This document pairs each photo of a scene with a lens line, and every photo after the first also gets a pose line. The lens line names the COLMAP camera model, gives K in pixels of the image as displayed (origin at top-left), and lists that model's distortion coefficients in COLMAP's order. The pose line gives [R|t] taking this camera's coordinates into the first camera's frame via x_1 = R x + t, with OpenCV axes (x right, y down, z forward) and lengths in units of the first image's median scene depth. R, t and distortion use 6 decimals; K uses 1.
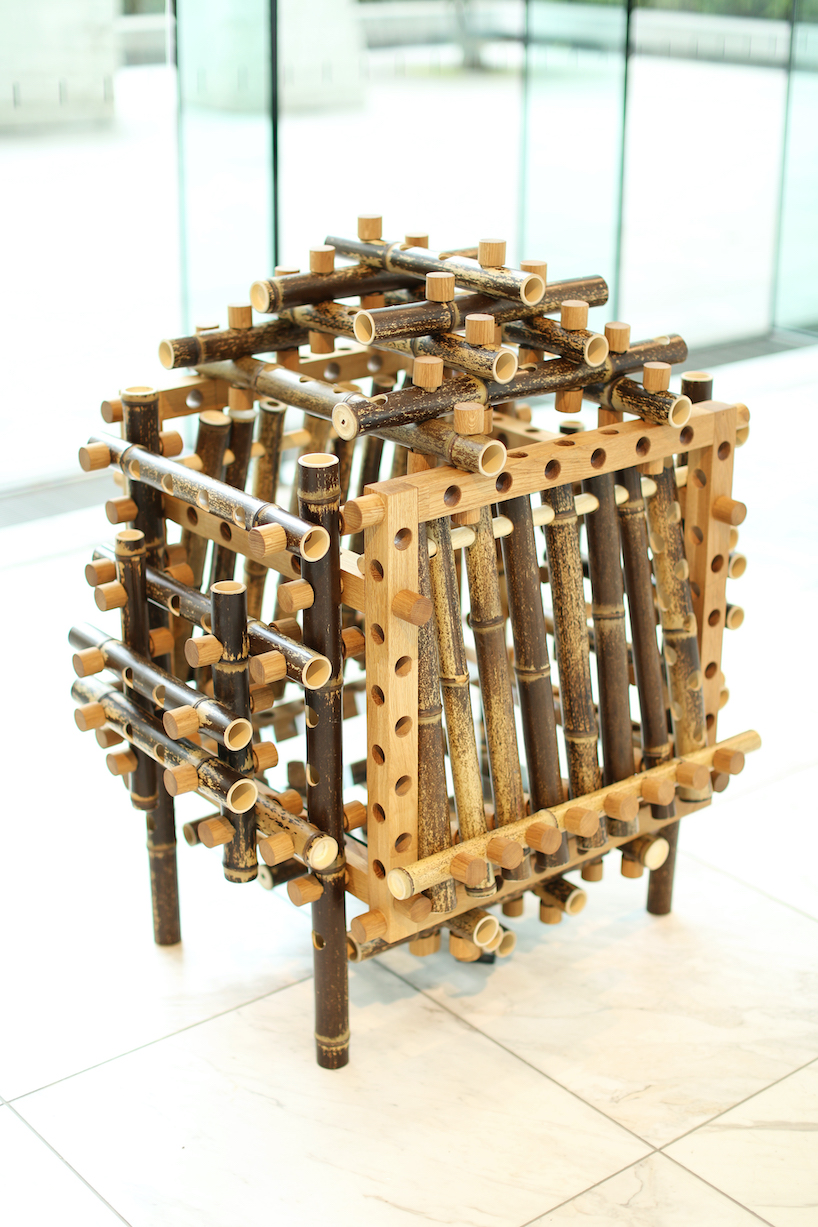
lens RADIAL K [[1872.8, 0, 409.0], [0, 1872.8, 613.5], [0, 0, 1]] dist [0.015180, 0.026513]
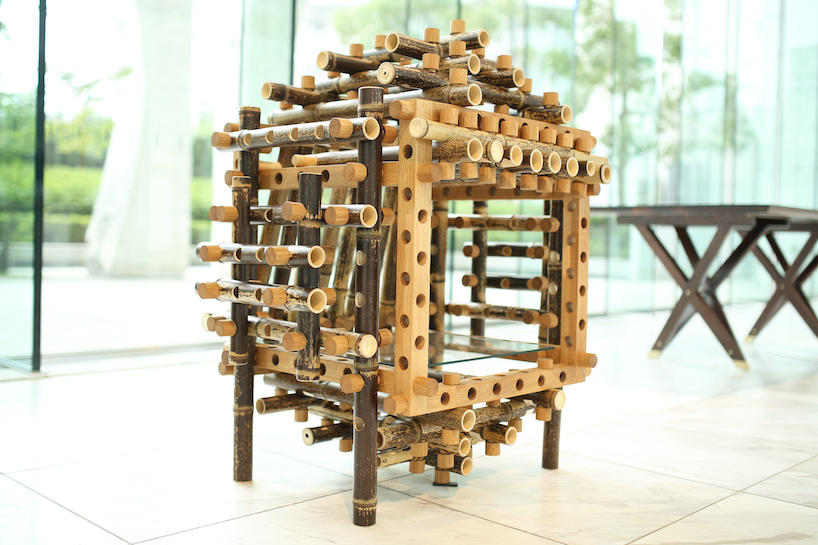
lens RADIAL K [[817.0, 0, 409.0], [0, 817.0, 272.5], [0, 0, 1]] dist [0.082721, 0.000466]
pose [[0.992553, 0.018573, 0.120387, -0.087326], [0.024602, 0.937375, -0.347452, 0.281570], [-0.119301, 0.347826, 0.929938, 0.339235]]
